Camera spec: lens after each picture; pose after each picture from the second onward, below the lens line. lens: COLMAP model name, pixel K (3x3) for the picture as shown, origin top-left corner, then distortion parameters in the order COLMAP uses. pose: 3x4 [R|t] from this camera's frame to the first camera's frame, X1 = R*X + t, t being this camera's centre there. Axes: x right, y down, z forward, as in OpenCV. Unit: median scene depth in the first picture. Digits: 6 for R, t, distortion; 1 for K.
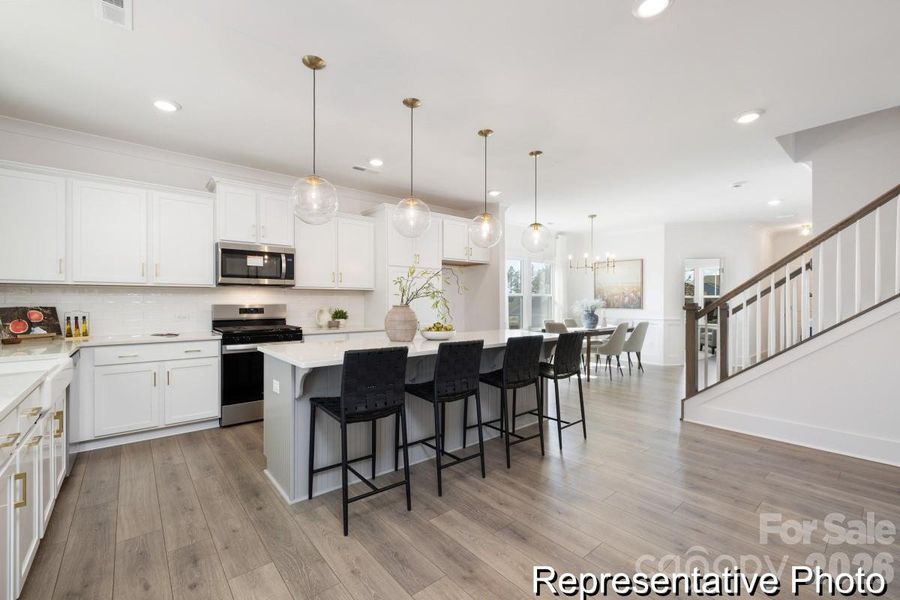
lens RADIAL K [[376.8, 0, 421.9], [0, 376.8, 303.7], [0, 0, 1]] dist [0.000425, 0.000076]
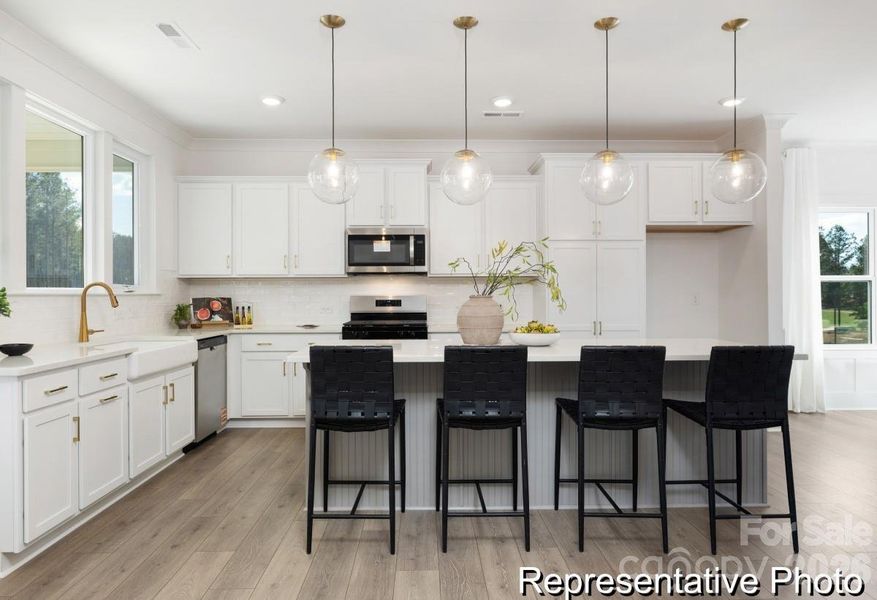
lens RADIAL K [[525.6, 0, 438.5], [0, 525.6, 300.0], [0, 0, 1]] dist [-0.003293, -0.001490]
pose [[0.790477, 0.003407, -0.612482, 0.442653], [0.000943, 0.999977, 0.006780, 0.004610], [0.612490, -0.005937, 0.790456, 0.117591]]
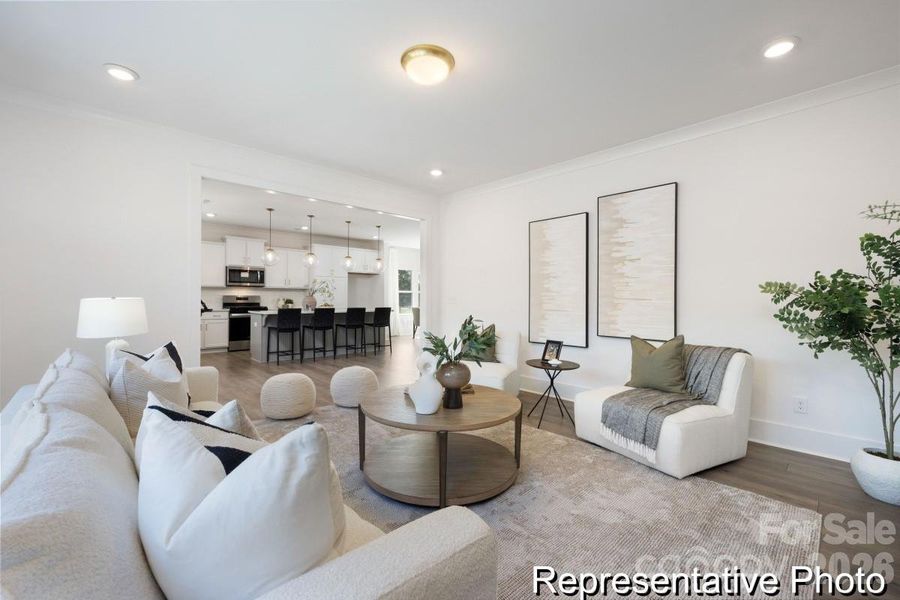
lens RADIAL K [[415.8, 0, 450.0], [0, 415.8, 300.0], [0, 0, 1]] dist [-0.000039, 0.000116]
pose [[0.996922, 0.005071, 0.078236, 0.541549], [-0.005049, 0.999987, -0.000479, 0.023635], [-0.078237, 0.000082, 0.996935, -1.466694]]
